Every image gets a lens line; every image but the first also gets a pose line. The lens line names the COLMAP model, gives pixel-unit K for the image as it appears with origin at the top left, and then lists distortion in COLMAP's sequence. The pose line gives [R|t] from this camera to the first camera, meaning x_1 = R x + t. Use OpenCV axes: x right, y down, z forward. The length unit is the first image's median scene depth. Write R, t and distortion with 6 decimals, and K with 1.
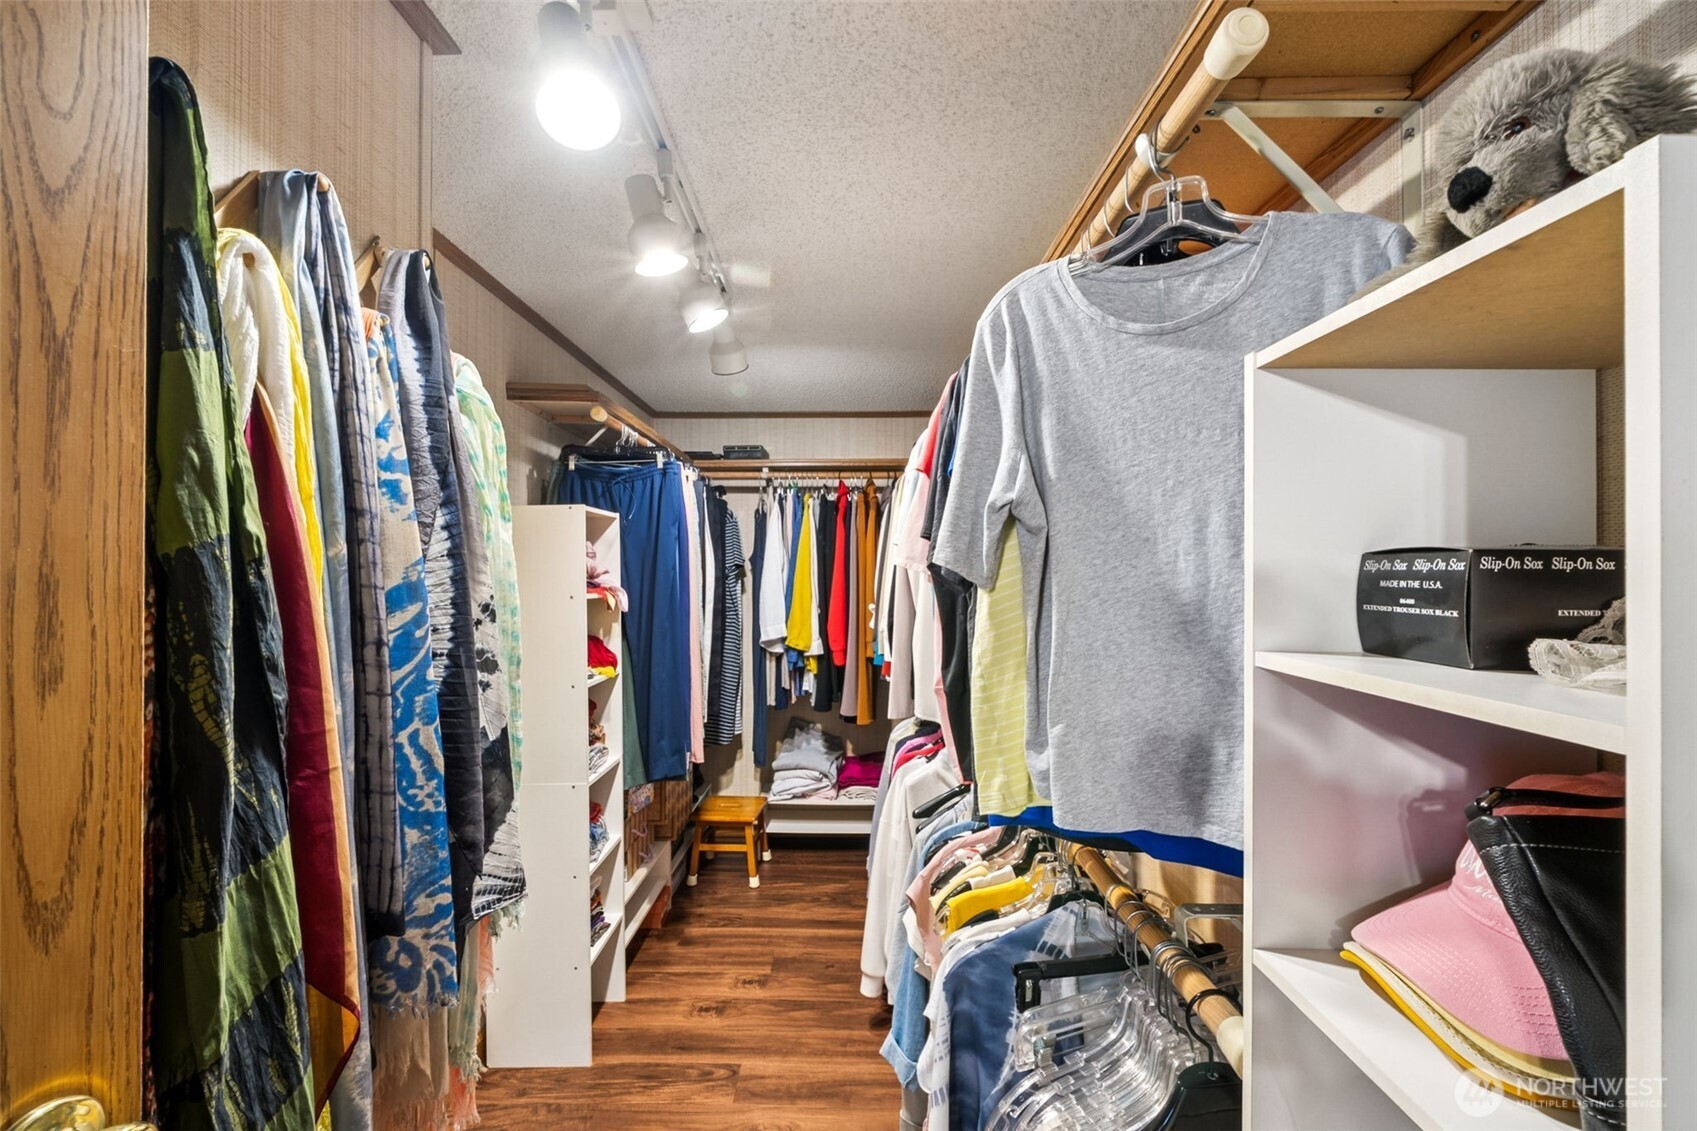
lens RADIAL K [[672.0, 0, 841.8], [0, 672.0, 574.2], [0, 0, 1]] dist [-0.000202, 0.000085]
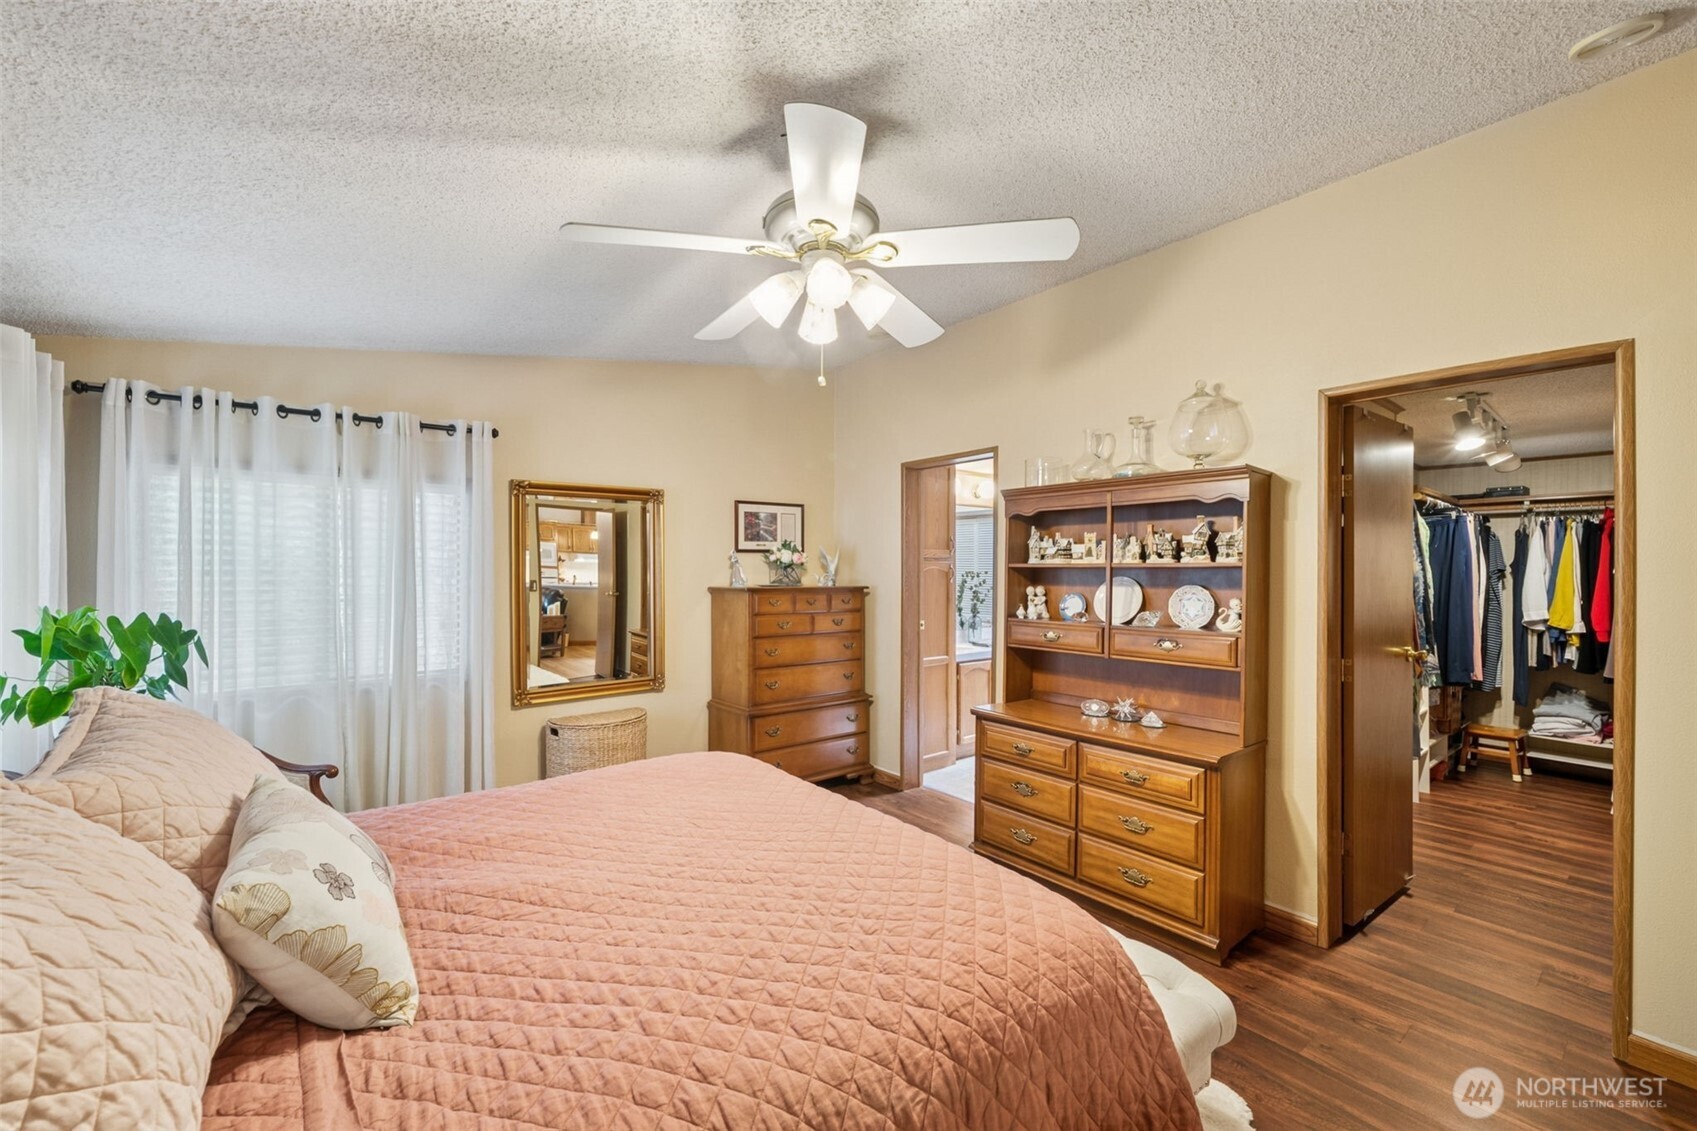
lens RADIAL K [[672.0, 0, 841.8], [0, 672.0, 574.2], [0, 0, 1]] dist [-0.000202, 0.000085]
pose [[0.632730, 0.004028, -0.774362, 0.072382], [-0.005030, 0.999987, 0.001091, 0.002071], [0.774356, 0.003205, 0.632742, -1.052624]]
